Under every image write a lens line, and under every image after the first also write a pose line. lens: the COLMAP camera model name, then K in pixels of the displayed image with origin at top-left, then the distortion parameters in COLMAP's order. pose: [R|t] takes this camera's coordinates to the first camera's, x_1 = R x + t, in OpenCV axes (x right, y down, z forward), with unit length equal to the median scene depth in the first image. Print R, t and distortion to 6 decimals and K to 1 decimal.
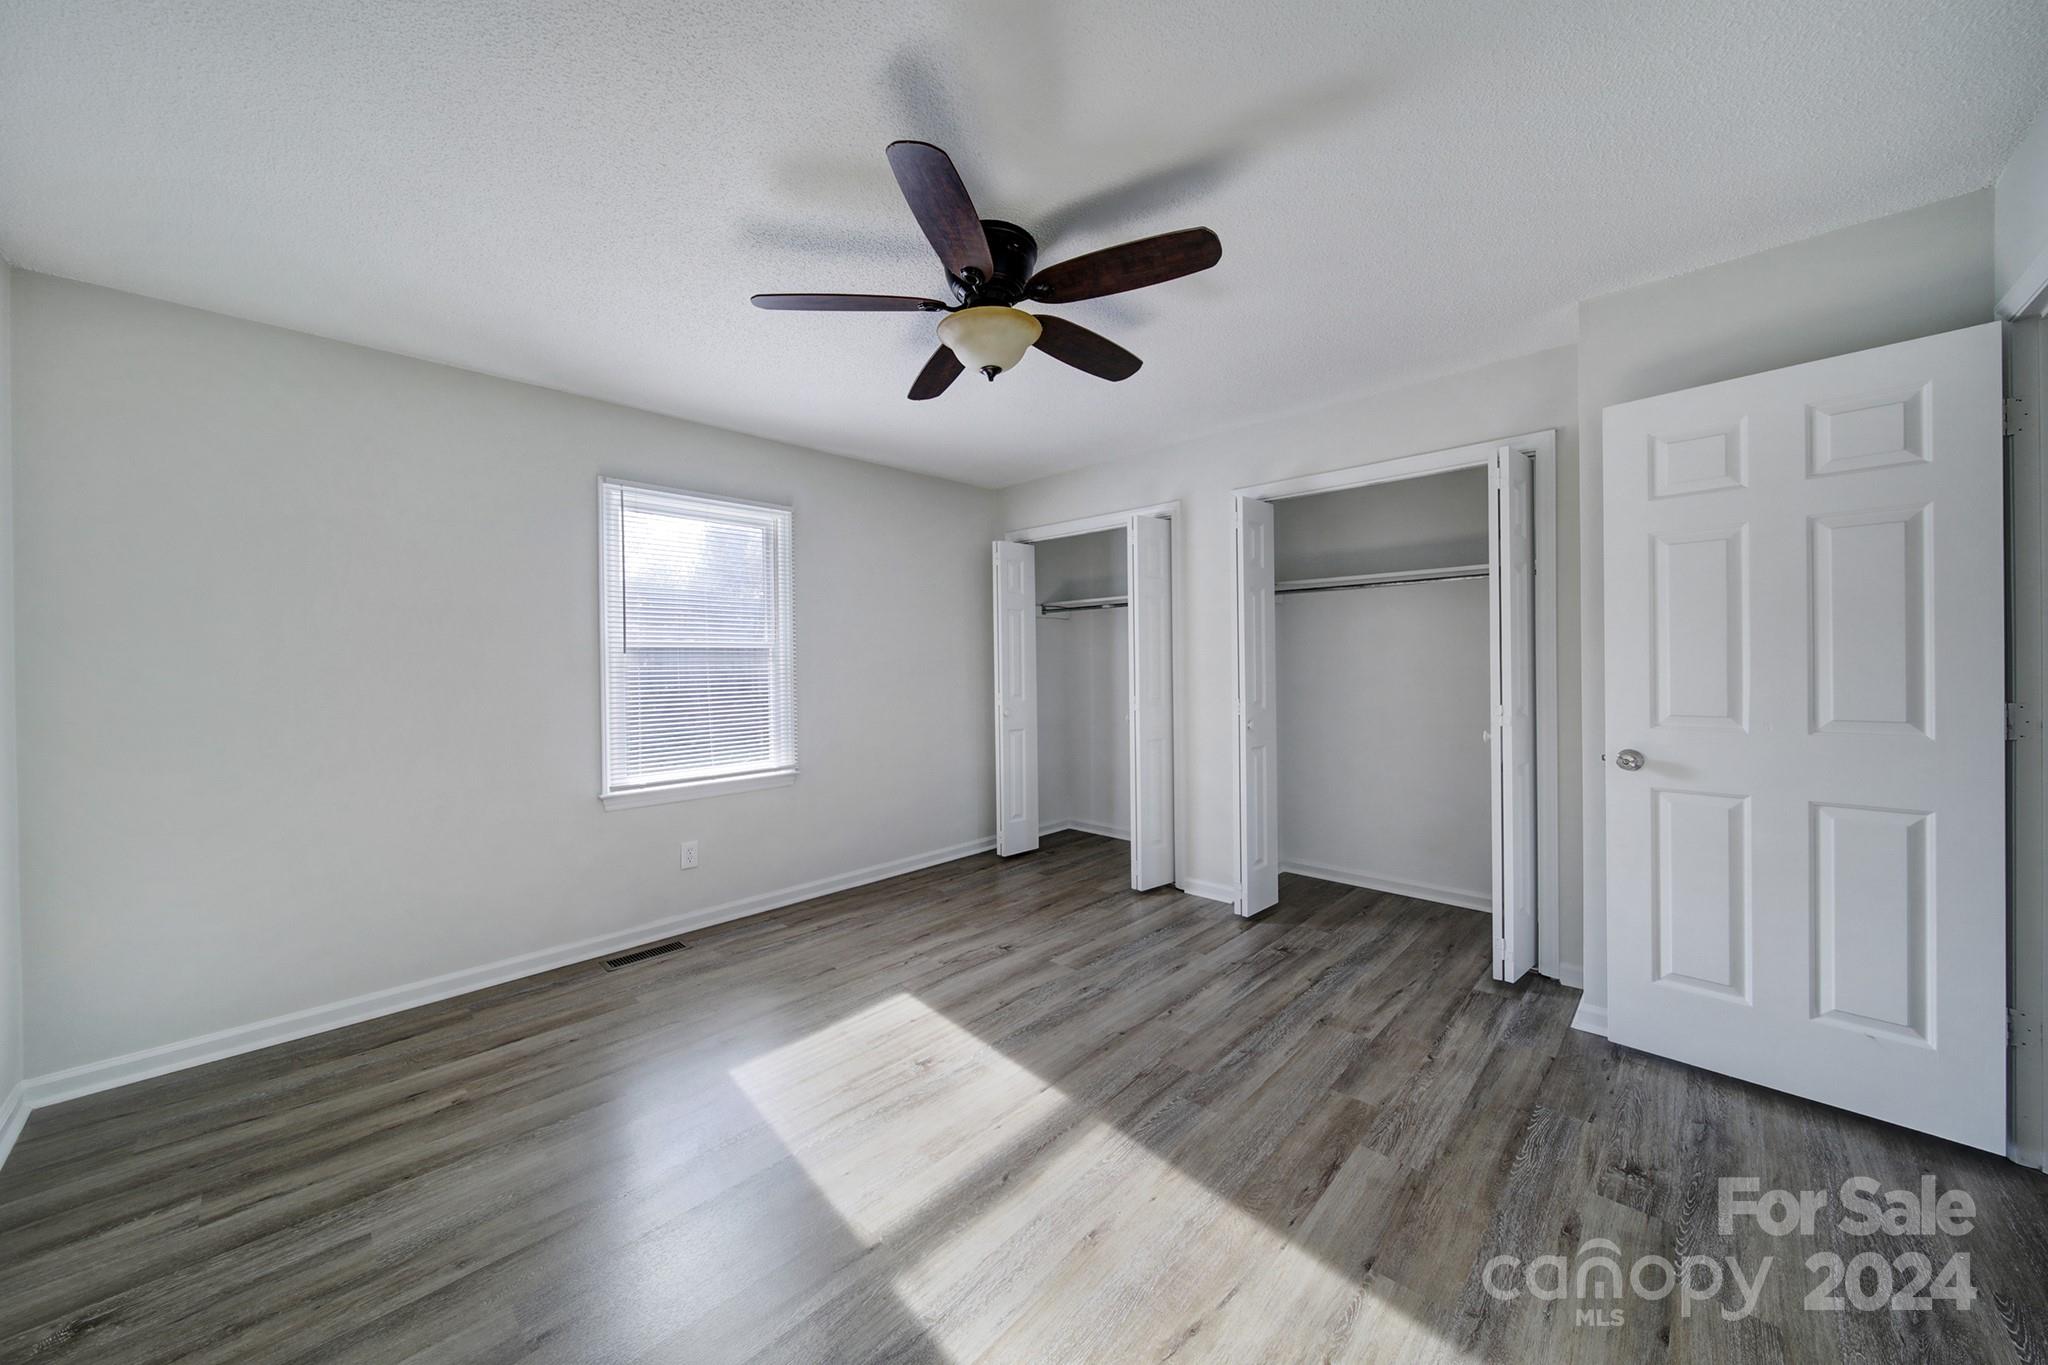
lens RADIAL K [[715.6, 0, 1015.7], [0, 715.6, 670.3], [0, 0, 1]] dist [-0.000880, -0.000127]
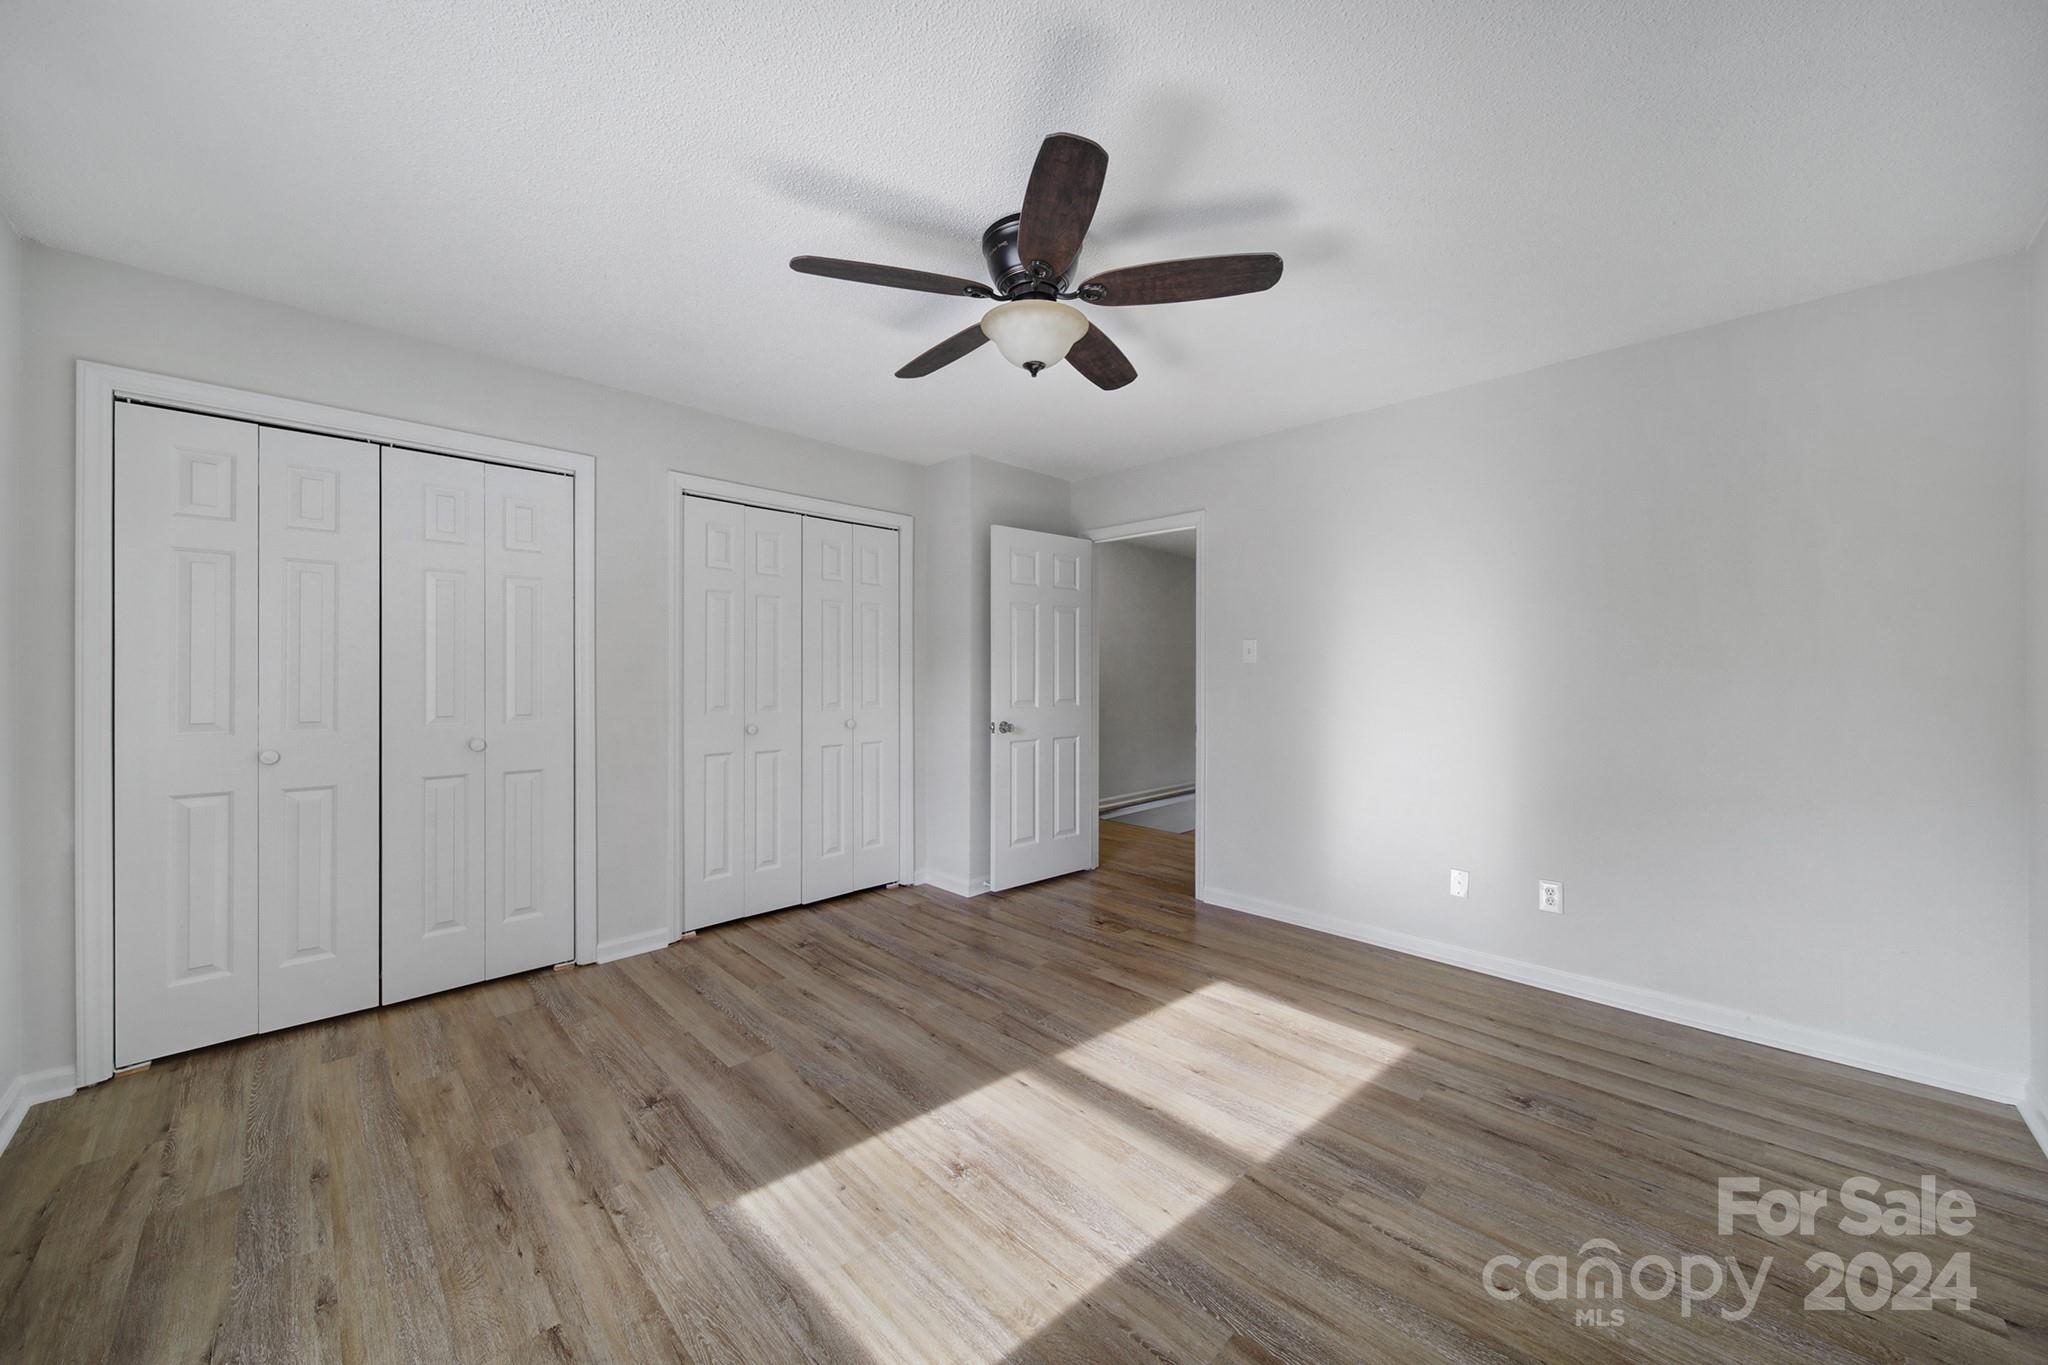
lens RADIAL K [[724.0, 0, 1024.8], [0, 724.0, 620.1], [0, 0, 1]] dist [0.001236, 0.000125]
pose [[0.017277, 0.082969, 0.996402, -0.811689], [-0.001051, 0.996552, -0.082963, 0.005386], [-0.999850, 0.000386, 0.017305, 0.749655]]
